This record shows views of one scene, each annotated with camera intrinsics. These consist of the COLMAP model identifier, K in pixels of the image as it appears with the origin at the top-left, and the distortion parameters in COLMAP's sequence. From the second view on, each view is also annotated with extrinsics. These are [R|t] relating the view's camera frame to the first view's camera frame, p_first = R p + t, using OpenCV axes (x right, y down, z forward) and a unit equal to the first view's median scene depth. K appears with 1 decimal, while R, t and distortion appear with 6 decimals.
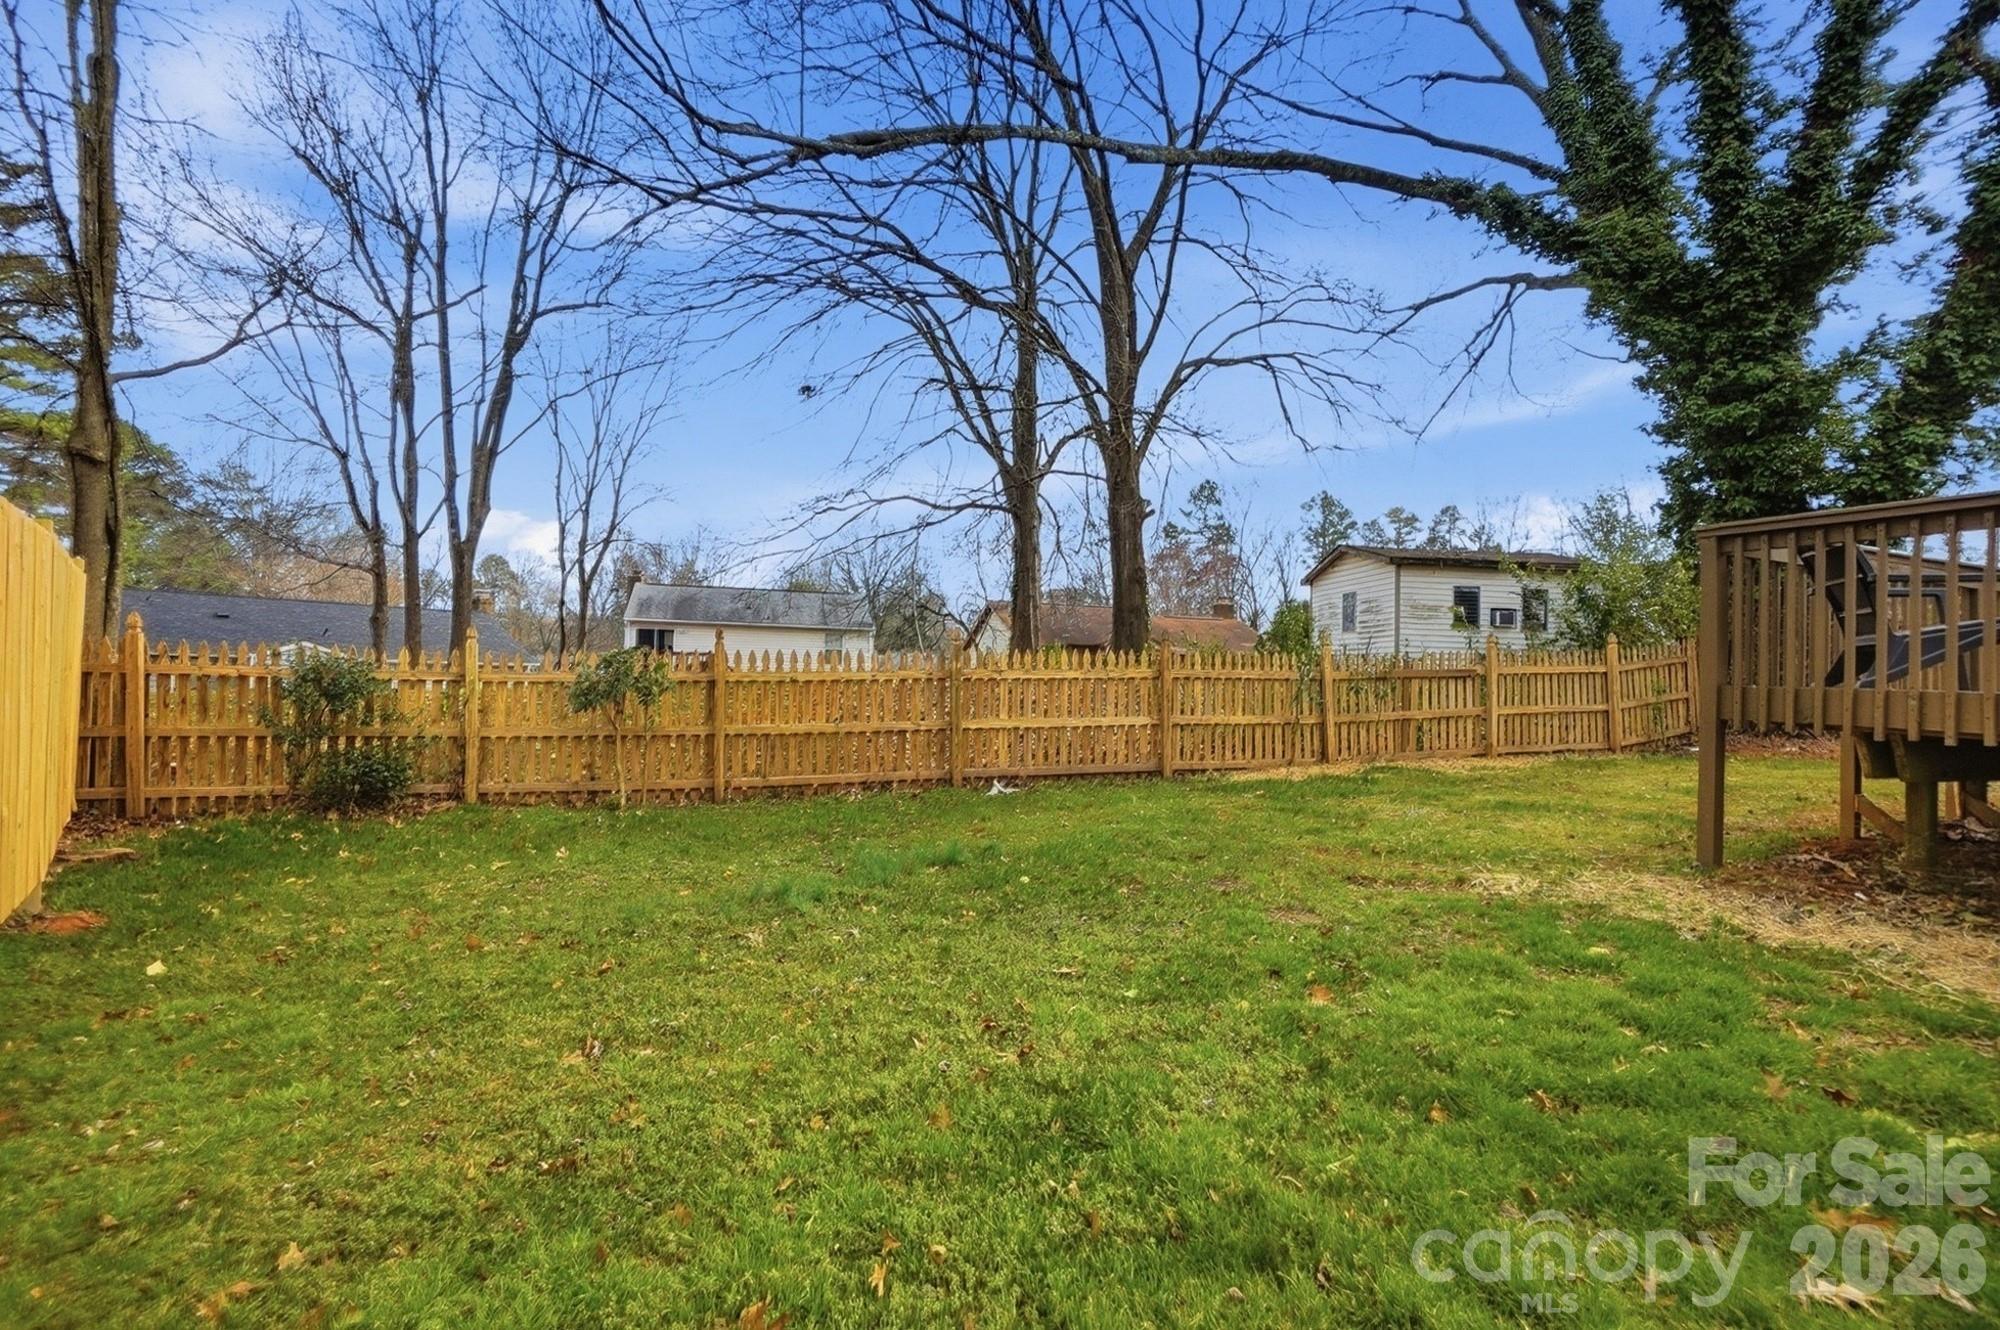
lens RADIAL K [[916.4, 0, 998.5], [0, 916.4, 656.3], [0, 0, 1]] dist [-0.050691, 0.017406]
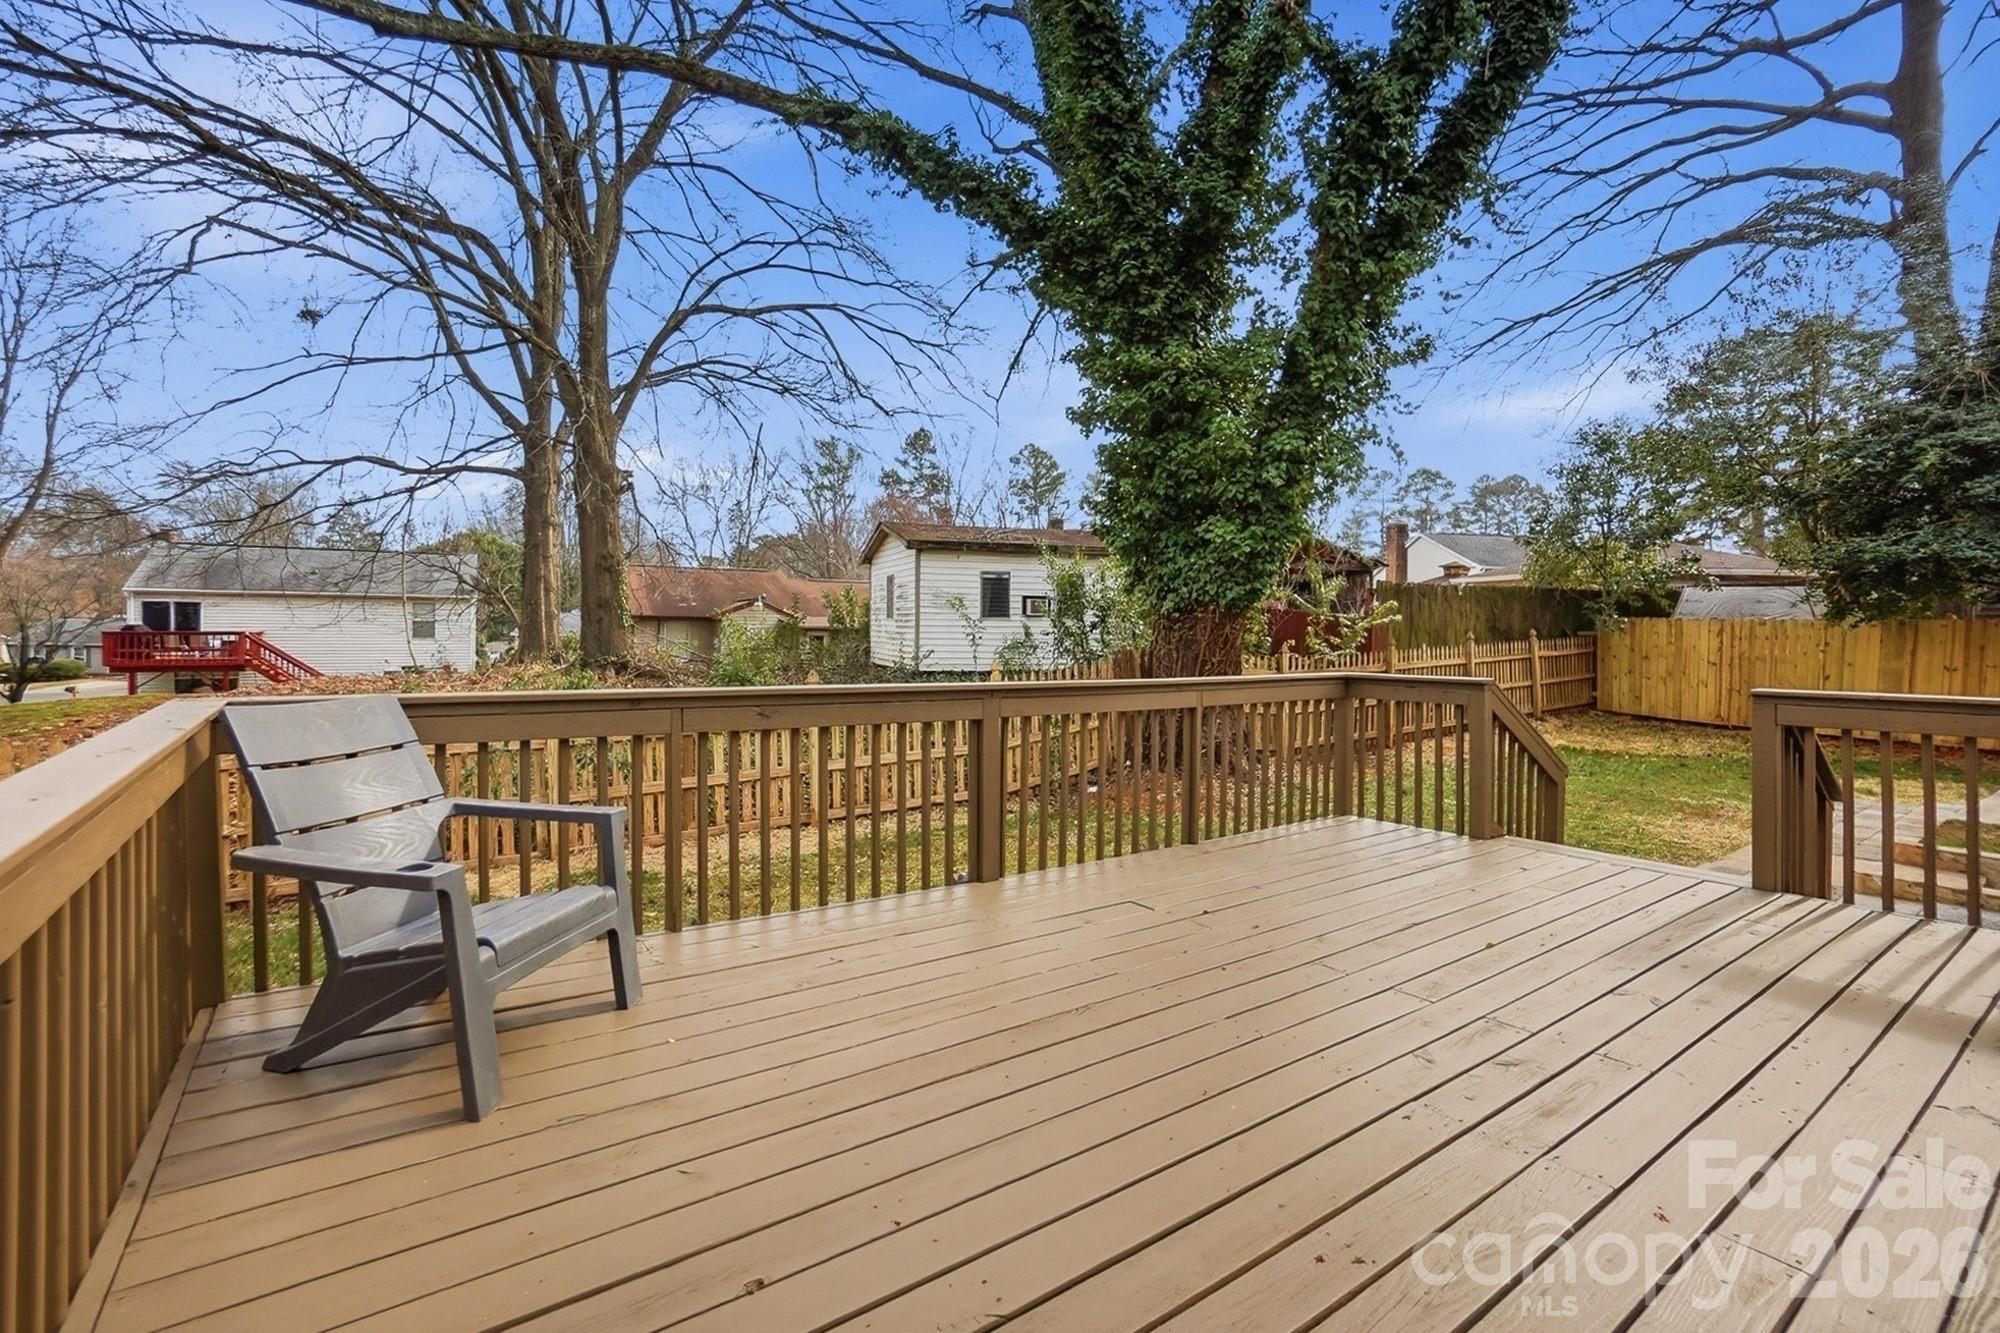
lens RADIAL K [[916.4, 0, 1001.7], [0, 916.4, 630.2], [0, 0, 1]] dist [-0.050691, 0.017406]
pose [[0.968711, -0.018171, 0.247526, 0.293946], [0.009440, 0.999292, 0.036412, -0.052712], [-0.248012, -0.032936, 0.968197, 0.100773]]
